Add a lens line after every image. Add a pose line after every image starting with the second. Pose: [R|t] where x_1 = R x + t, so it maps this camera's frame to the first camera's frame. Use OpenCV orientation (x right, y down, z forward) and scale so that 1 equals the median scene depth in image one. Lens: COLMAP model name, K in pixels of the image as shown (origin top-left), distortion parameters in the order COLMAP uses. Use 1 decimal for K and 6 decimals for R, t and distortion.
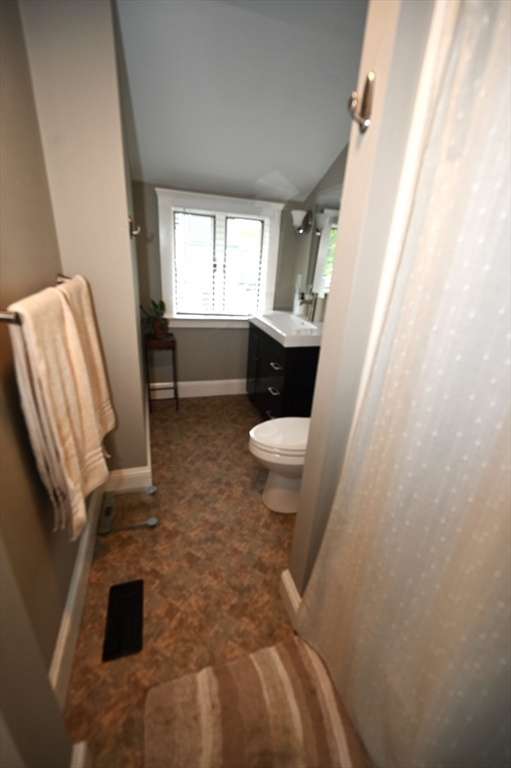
lens RADIAL K [[312.2, 0, 255.5], [0, 312.2, 384.0], [0, 0, 1]] dist [-0.000046, -0.000010]
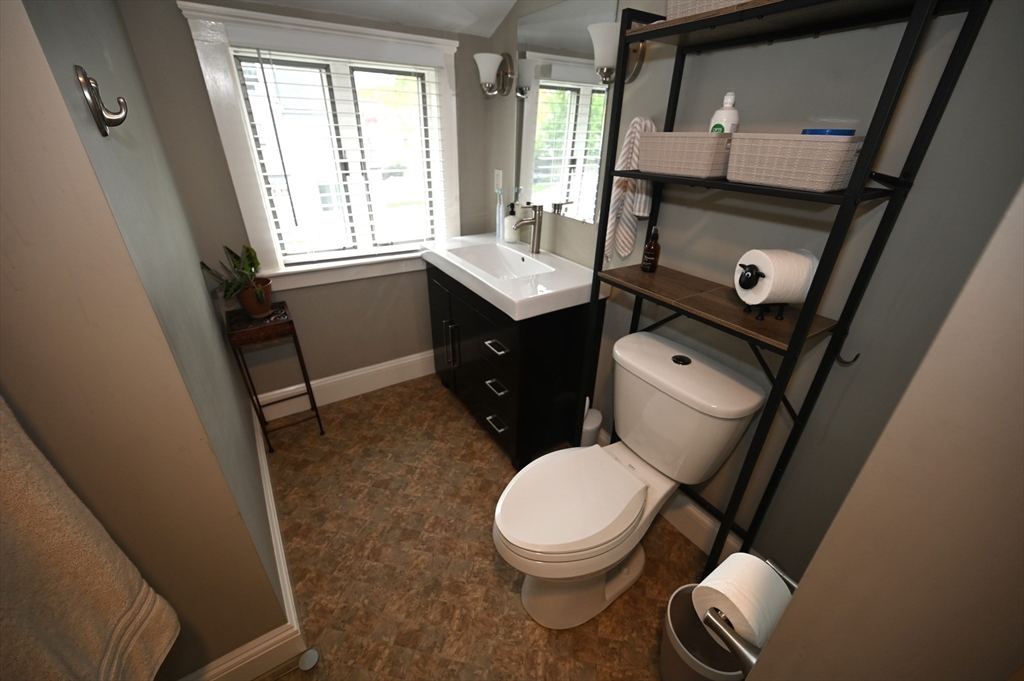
lens RADIAL K [[403.0, 0, 516.7], [0, 403.0, 338.4], [0, 0, 1]] dist [0.000815, 0.000090]
pose [[0.959965, -0.165398, 0.226079, -0.054089], [0.141395, 0.982818, 0.118641, -0.133720], [-0.241817, -0.081925, 0.966857, 0.248795]]
